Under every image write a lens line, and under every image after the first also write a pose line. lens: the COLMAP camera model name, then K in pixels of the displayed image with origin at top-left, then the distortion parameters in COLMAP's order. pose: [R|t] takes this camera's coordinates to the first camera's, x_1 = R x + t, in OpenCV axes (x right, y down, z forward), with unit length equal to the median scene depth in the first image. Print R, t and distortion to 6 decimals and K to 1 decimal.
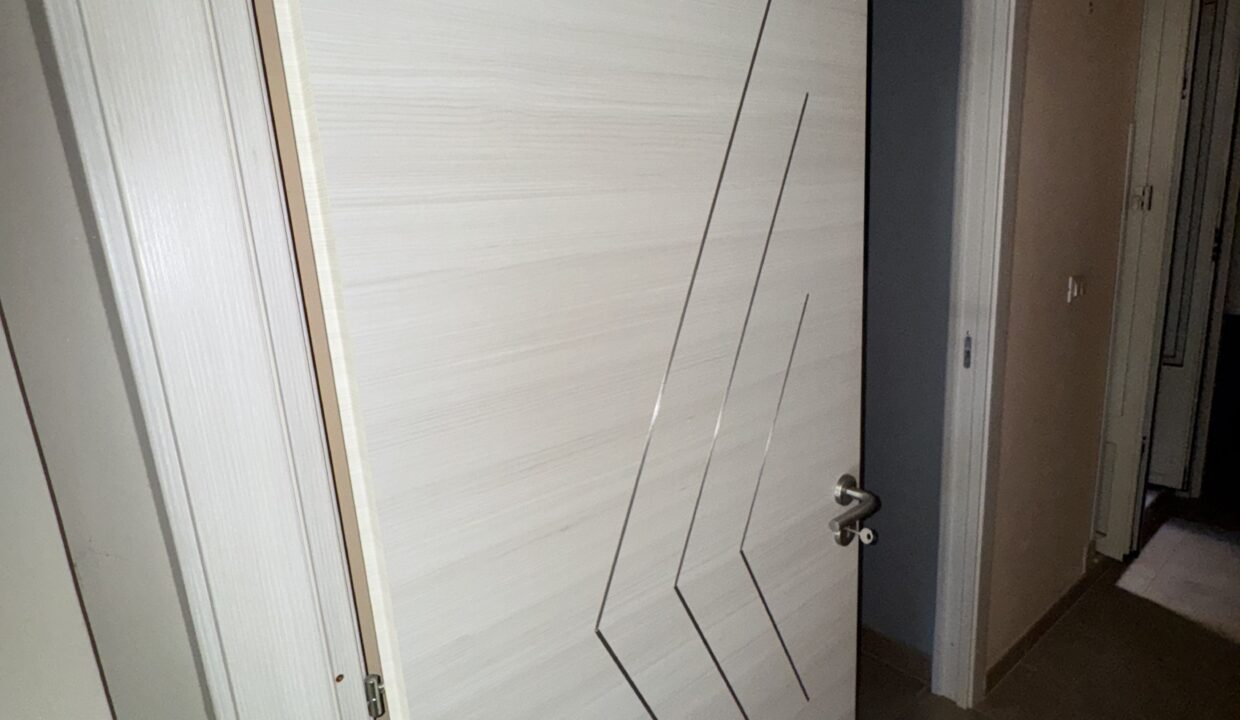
lens RADIAL K [[642.2, 0, 614.8], [0, 642.2, 356.5], [0, 0, 1]] dist [-0.001423, -0.002605]
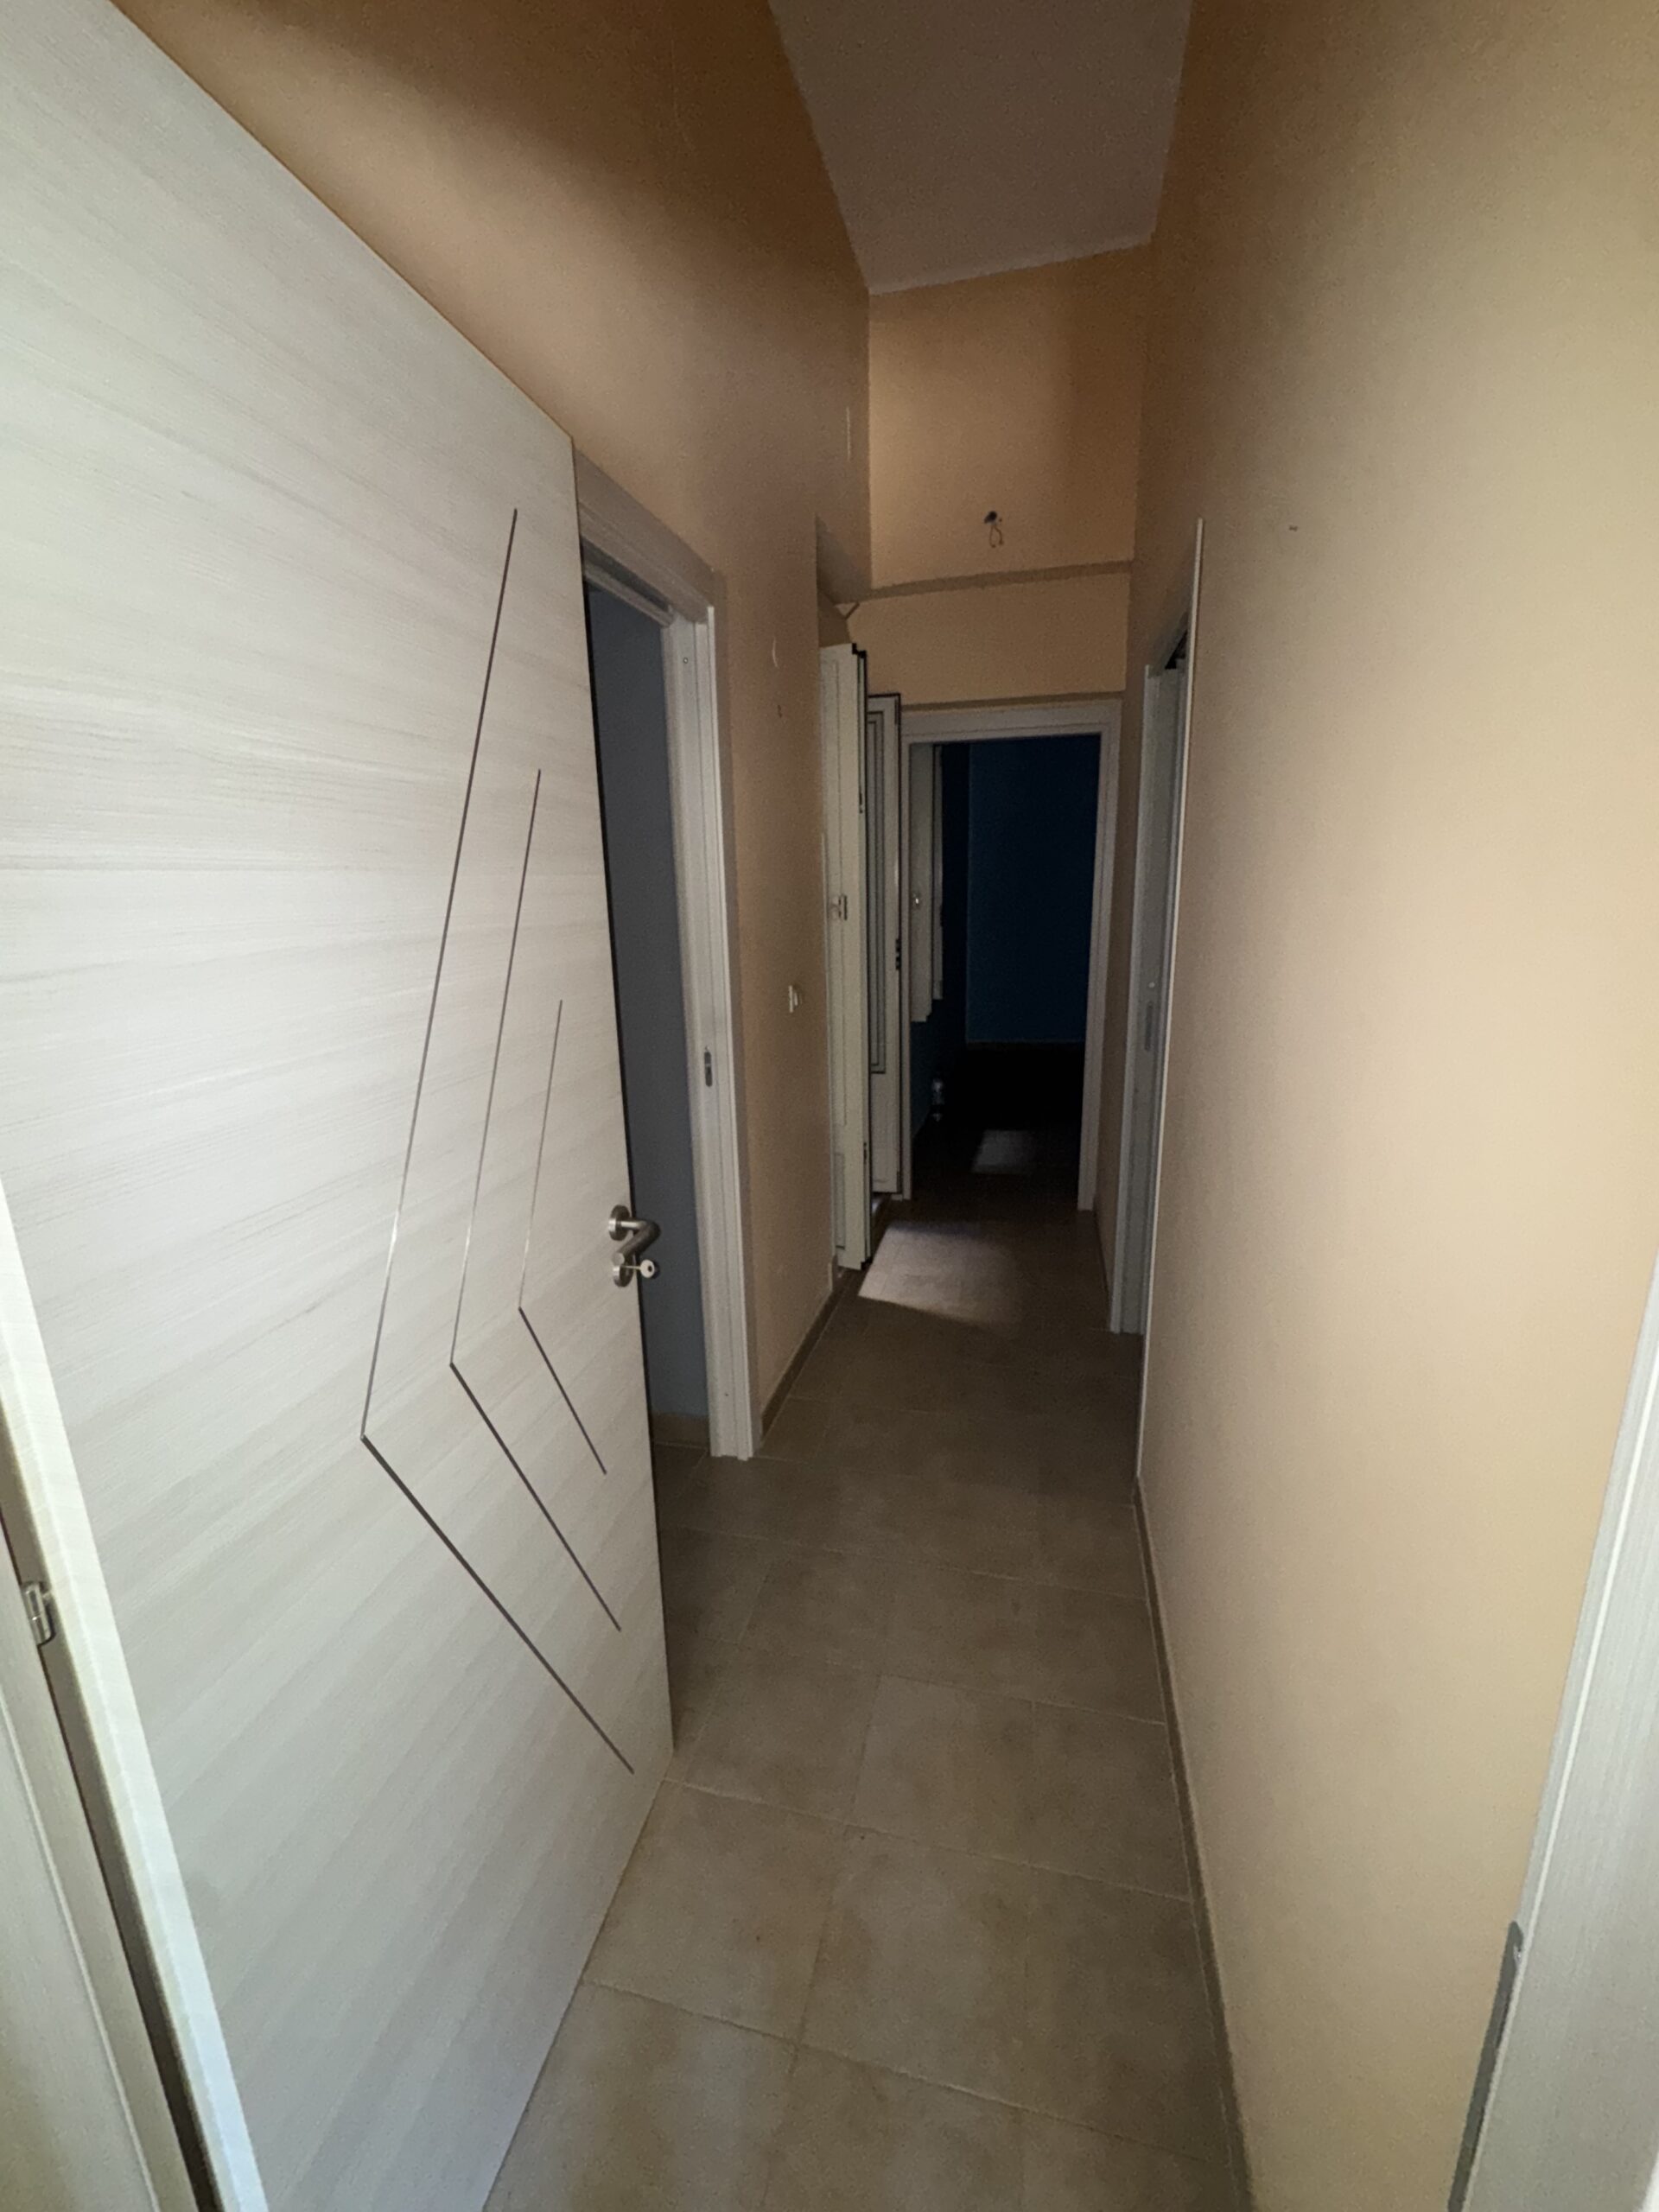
lens RADIAL K [[878.4, 0, 829.5], [0, 878.4, 1106.0], [0, 0, 1]] dist [-0.002983, 0.000001]
pose [[0.782689, -0.100332, 0.614273, -0.092608], [0.102961, 0.994196, 0.031196, 0.026393], [-0.613838, 0.038829, 0.788477, -0.090508]]
